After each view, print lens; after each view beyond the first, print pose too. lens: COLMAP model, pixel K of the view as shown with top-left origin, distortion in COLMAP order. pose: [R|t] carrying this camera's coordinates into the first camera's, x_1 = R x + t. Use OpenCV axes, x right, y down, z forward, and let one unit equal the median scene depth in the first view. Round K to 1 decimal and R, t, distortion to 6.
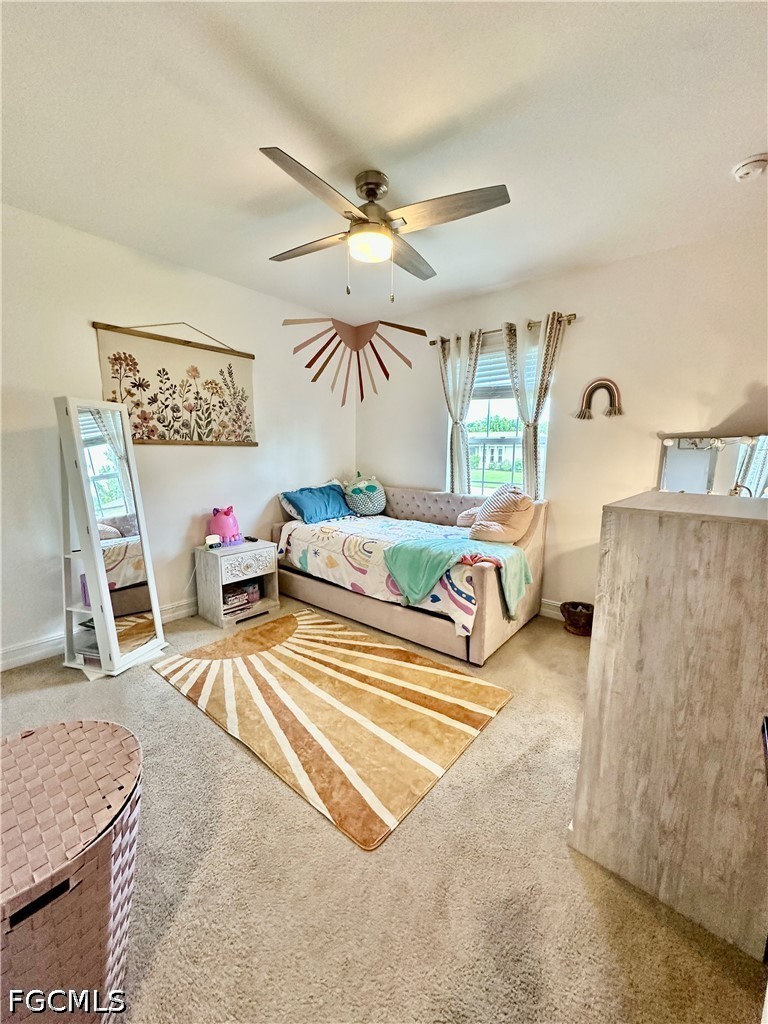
lens RADIAL K [[407.5, 0, 382.8], [0, 407.5, 512.7], [0, 0, 1]] dist [-0.010756, 0.000094]
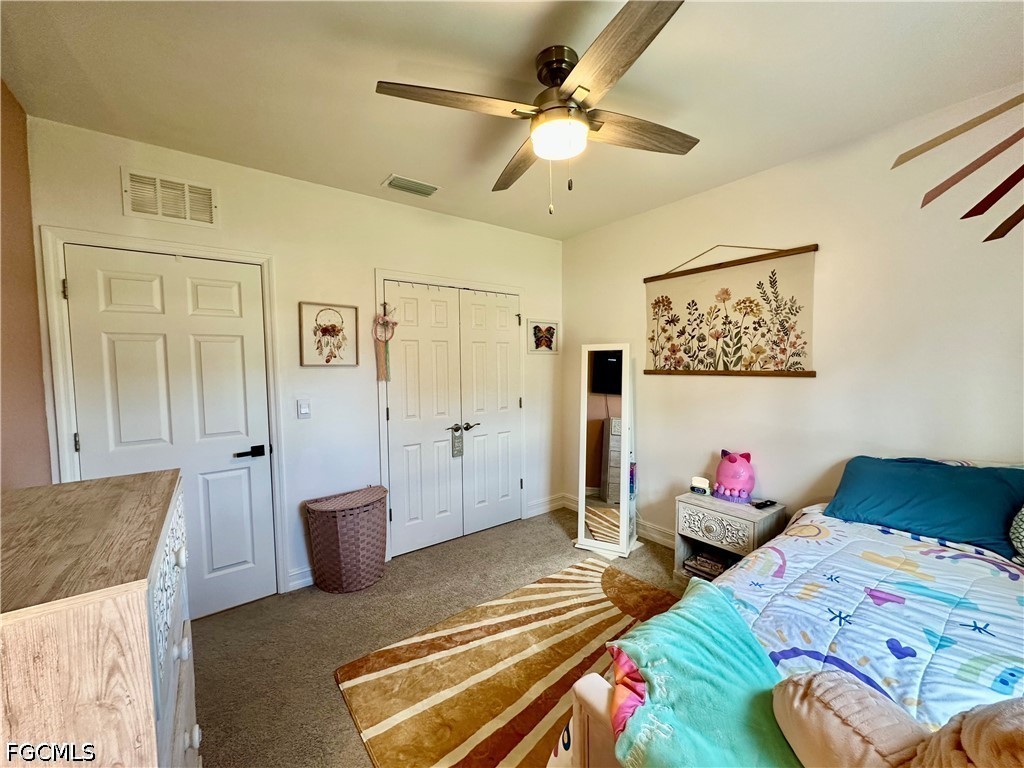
lens RADIAL K [[407.5, 0, 513.3], [0, 407.5, 379.6], [0, 0, 1]] dist [-0.010756, 0.000094]
pose [[-0.223122, 0.042753, -0.973853, 0.527578], [-0.123931, 0.989687, 0.071843, -0.170693], [0.966880, 0.136720, -0.215522, 0.781181]]
